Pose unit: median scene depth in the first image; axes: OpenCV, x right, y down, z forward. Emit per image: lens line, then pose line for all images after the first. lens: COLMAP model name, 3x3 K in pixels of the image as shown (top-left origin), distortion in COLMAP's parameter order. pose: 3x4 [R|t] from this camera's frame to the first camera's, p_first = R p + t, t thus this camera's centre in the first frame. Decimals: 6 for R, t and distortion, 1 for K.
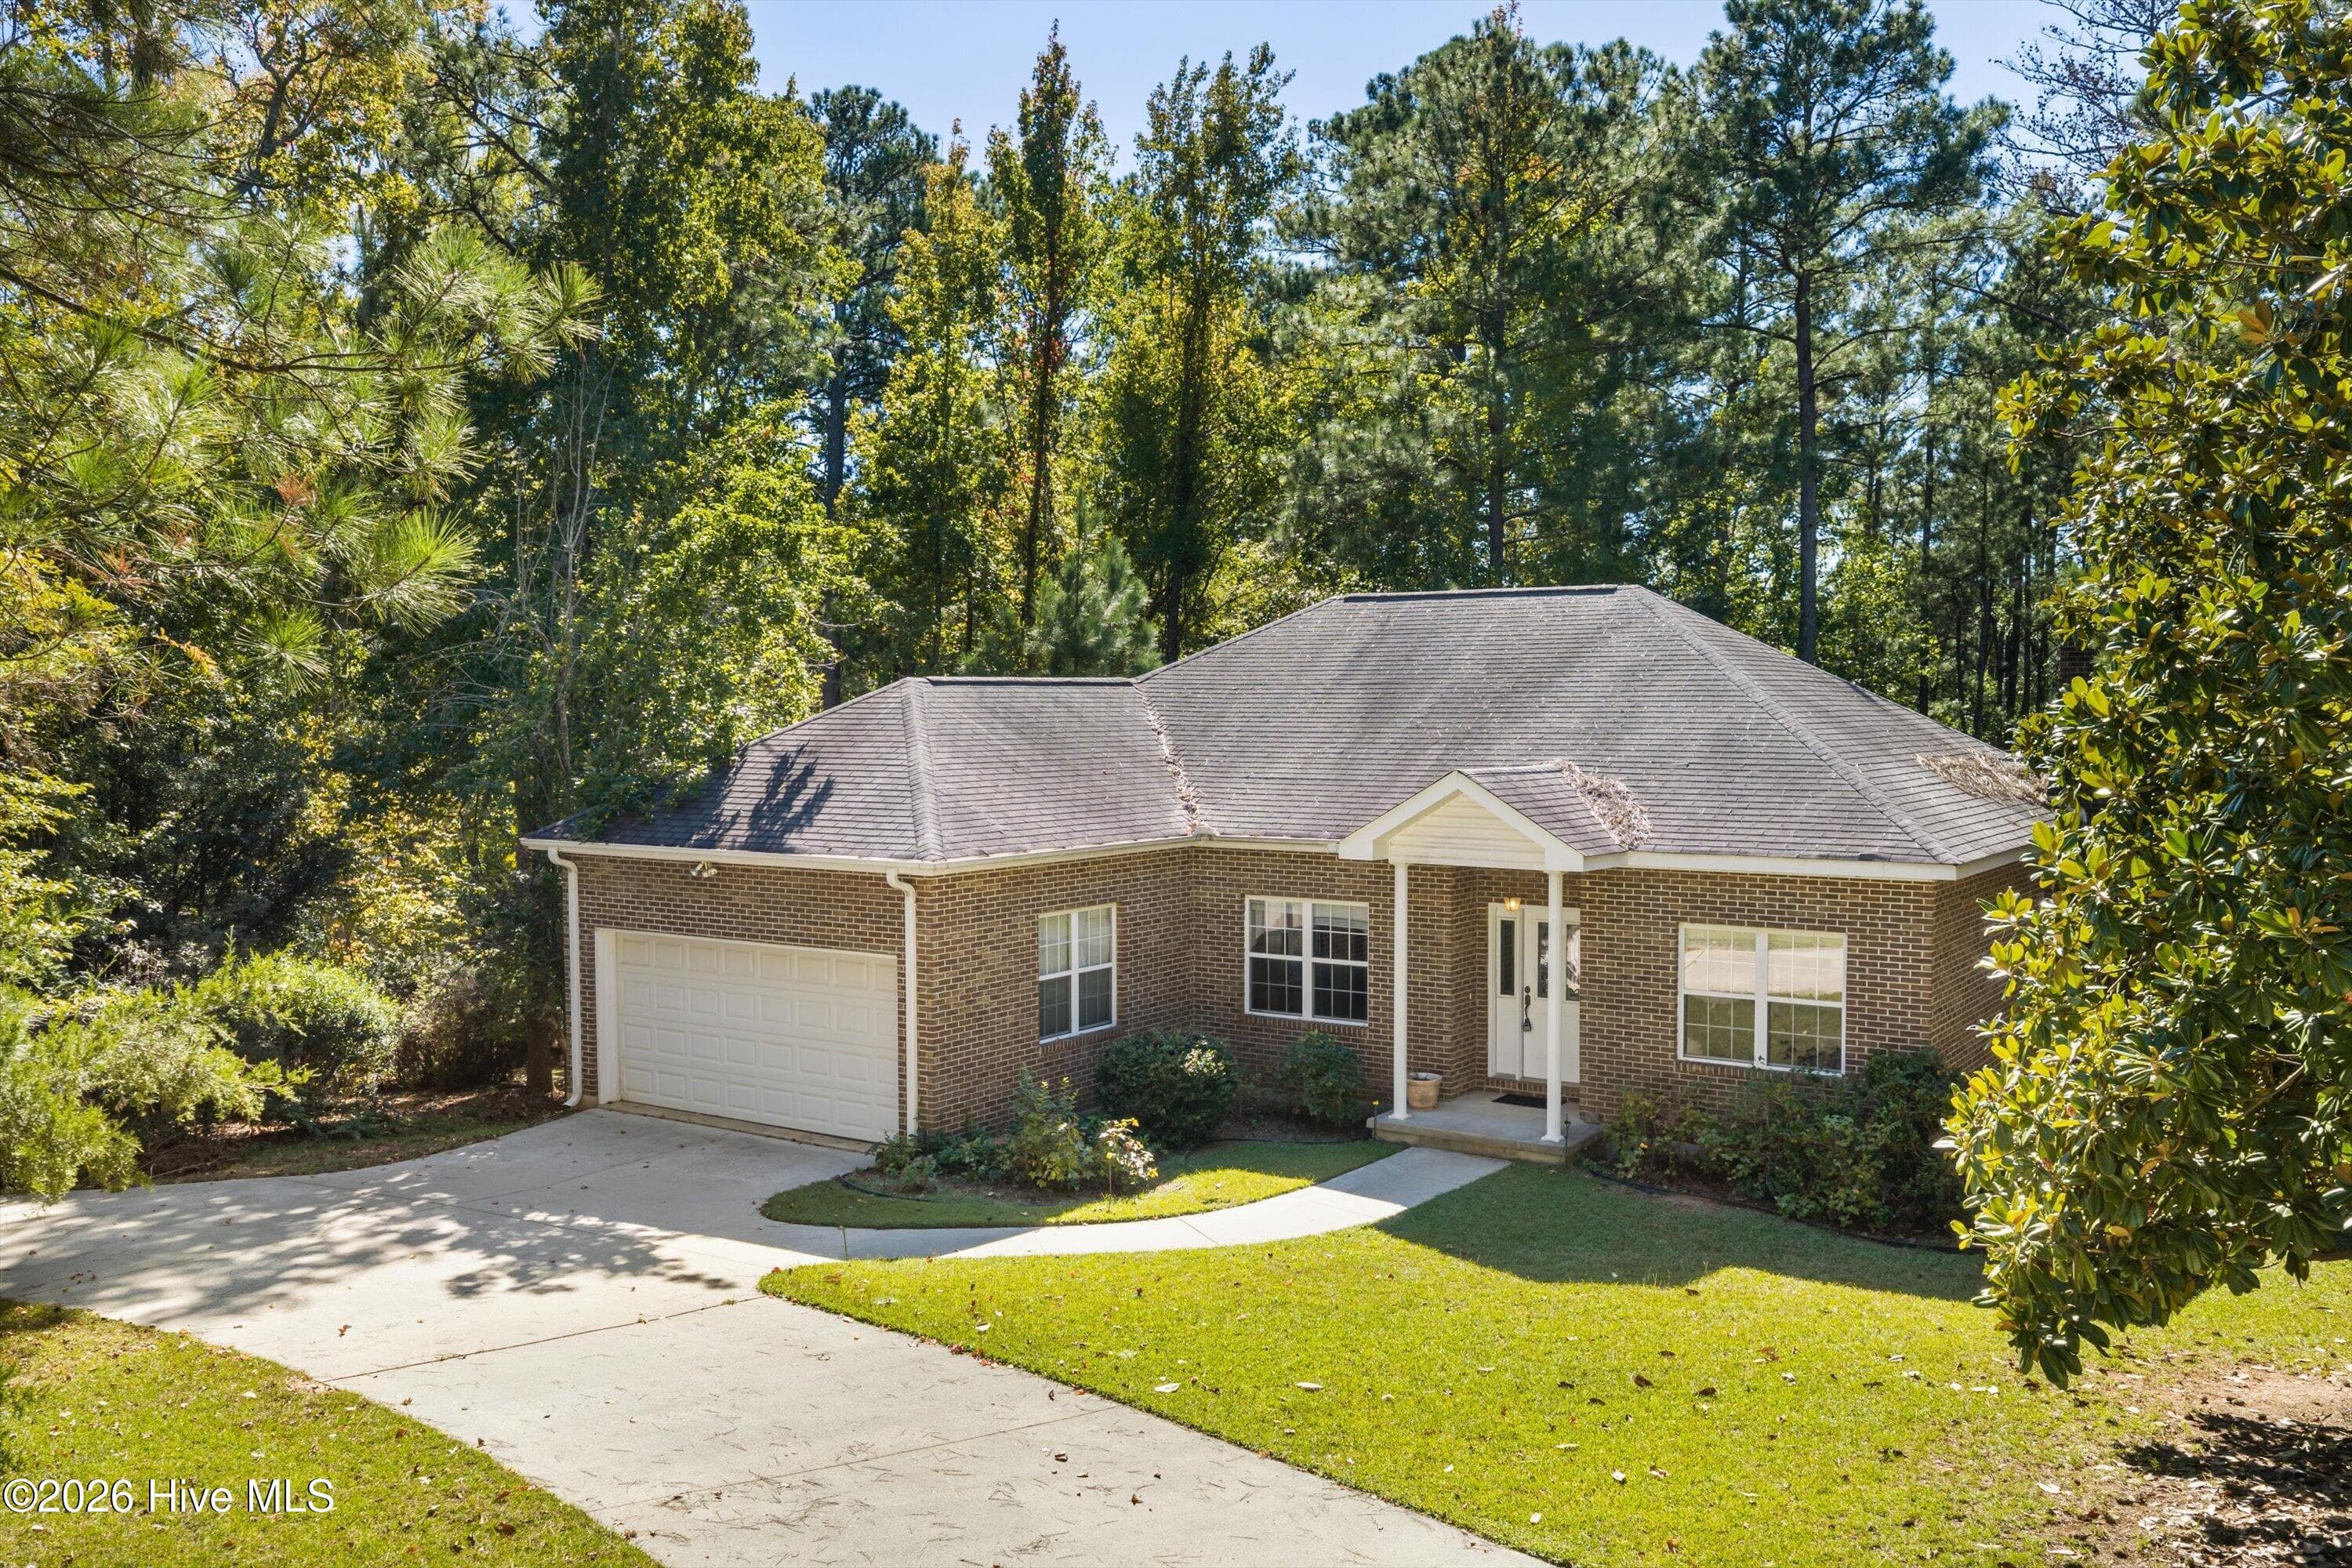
lens RADIAL K [[1914.3, 0, 1176.6], [0, 1914.3, 811.3], [0, 0, 1]] dist [0.008879, -0.011335]
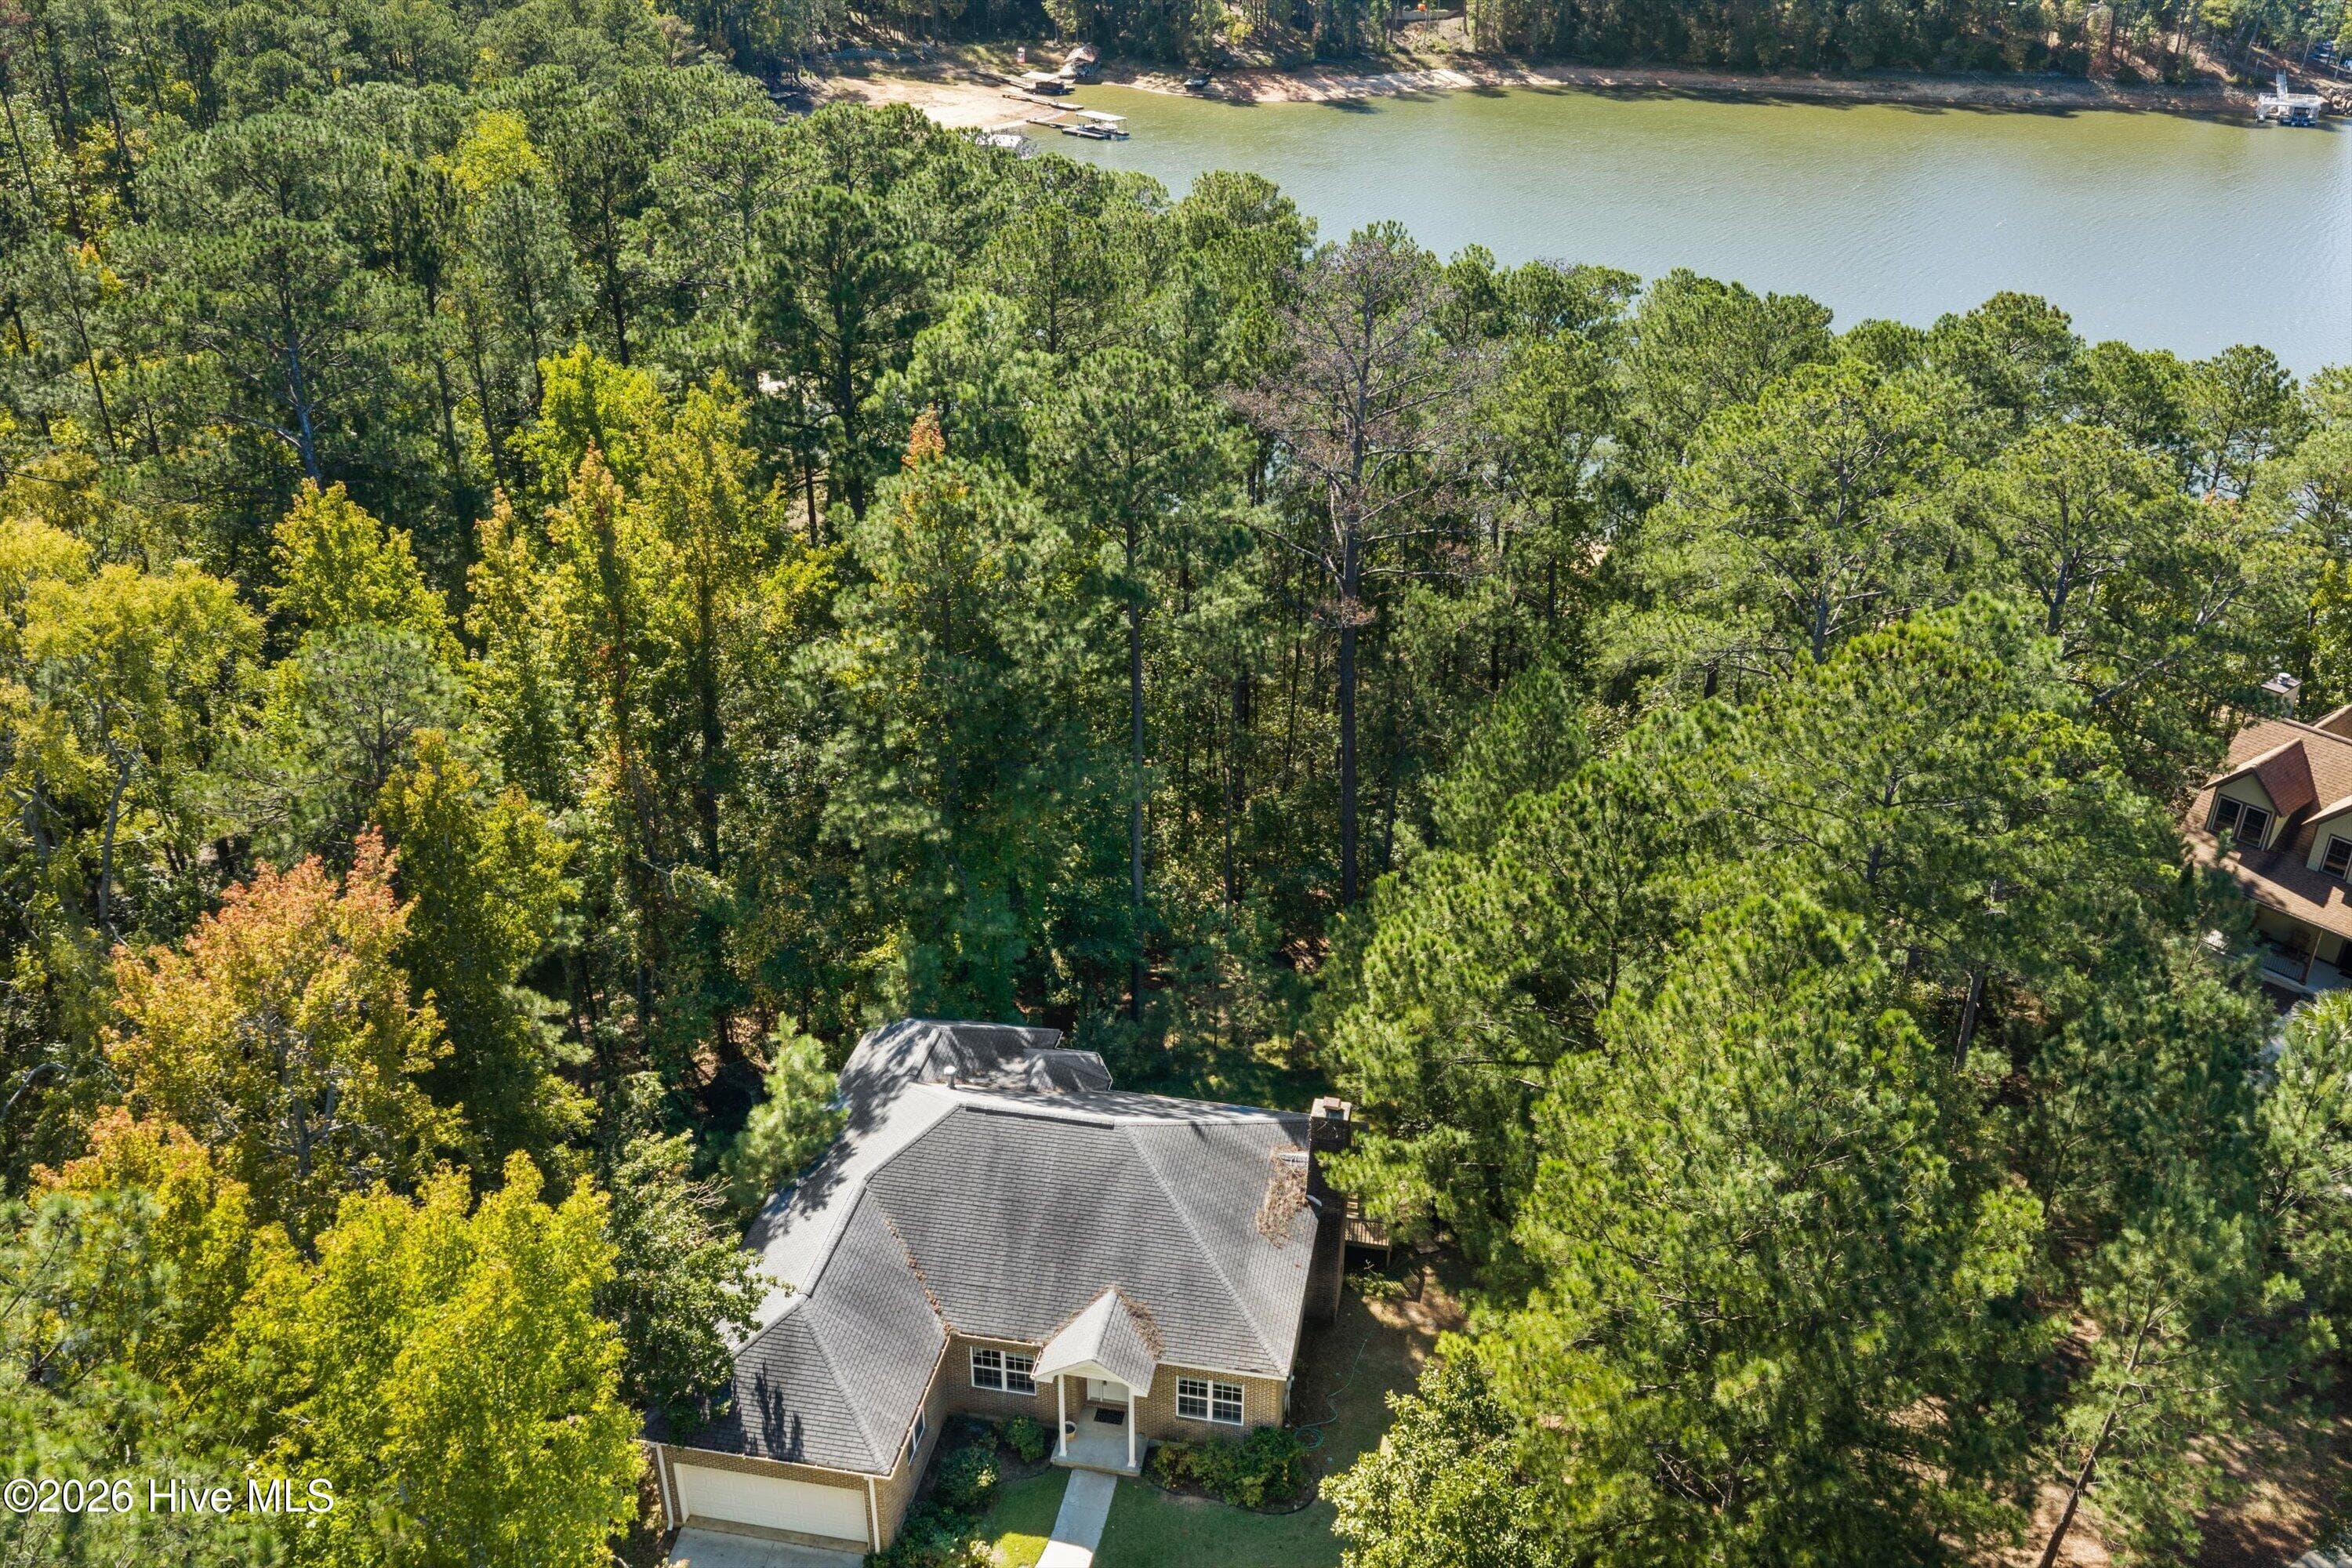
lens RADIAL K [[1942.7, 0, 1175.8], [0, 1942.7, 800.7], [0, 0, 1]] dist [0.011020, -0.009983]
pose [[0.915379, -0.180474, 0.359875, -0.431777], [0.012734, 0.906425, 0.422174, -1.440763], [-0.402391, -0.381867, 0.832021, -0.667939]]
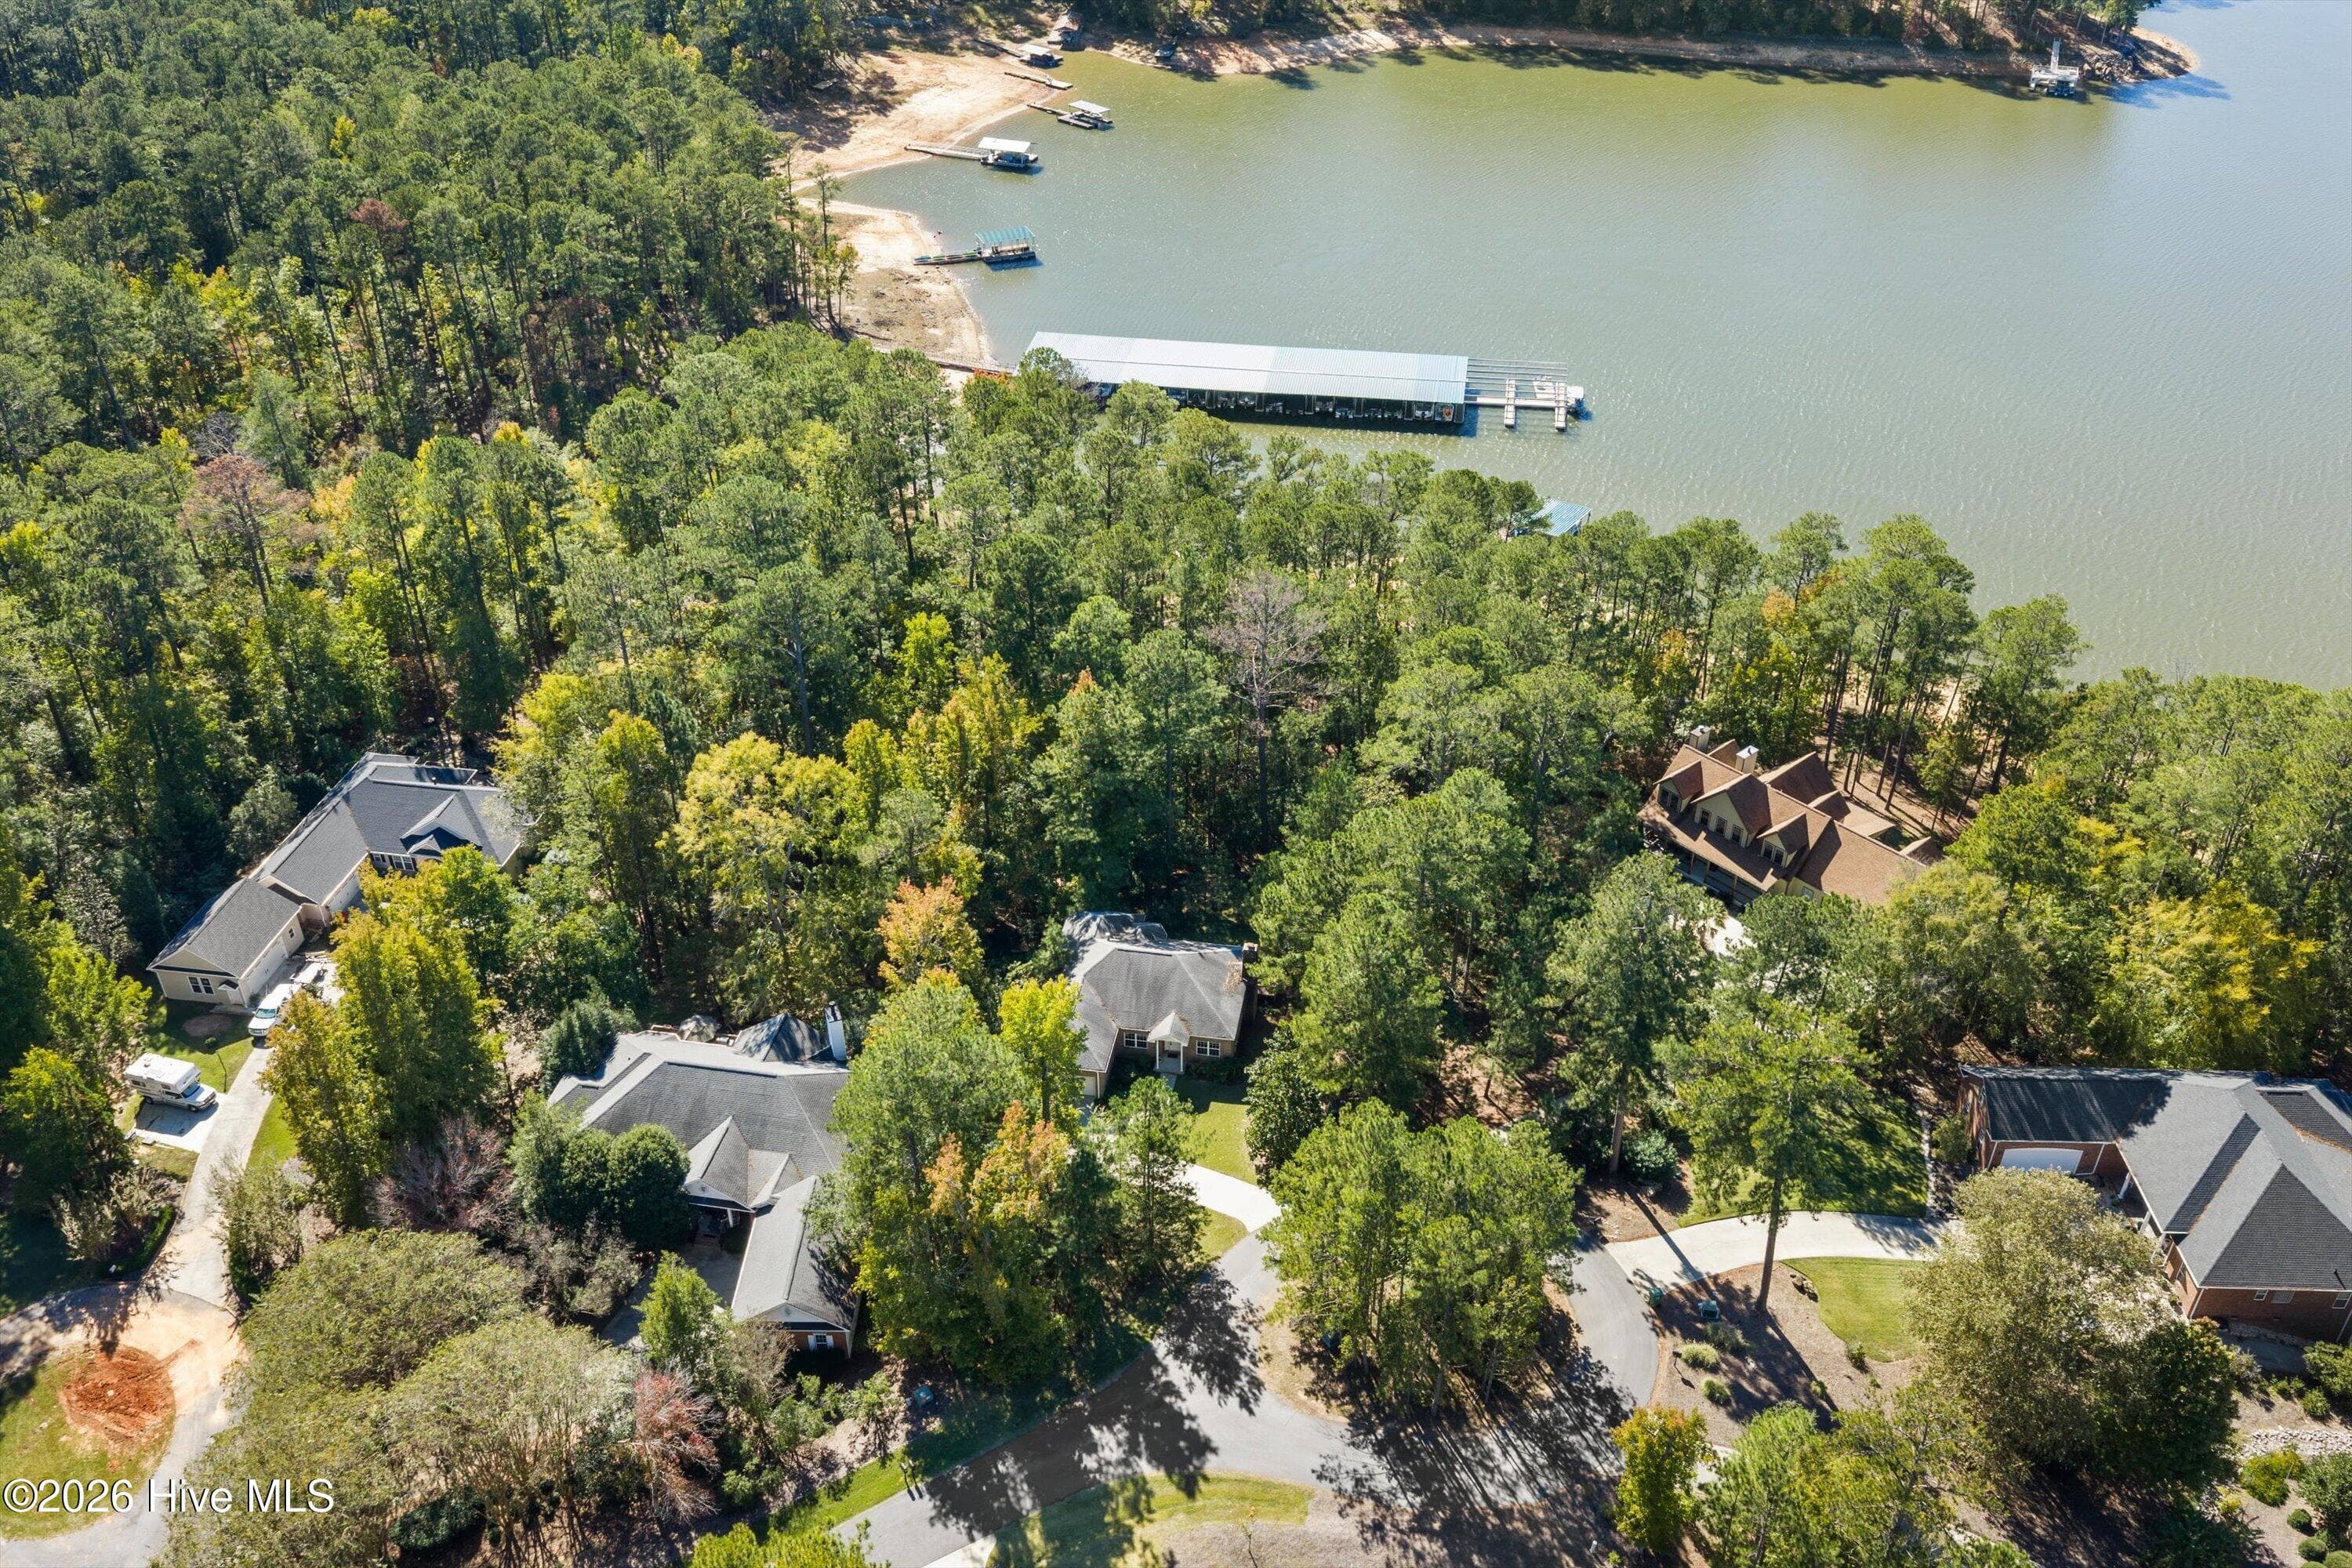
lens RADIAL K [[1914.3, 0, 1176.6], [0, 1914.3, 811.3], [0, 0, 1]] dist [0.008879, -0.011335]
pose [[0.905883, -0.239576, 0.349255, -1.814797], [0.019889, 0.847787, 0.529964, -3.864551], [-0.423060, -0.473139, 0.772761, -3.526248]]
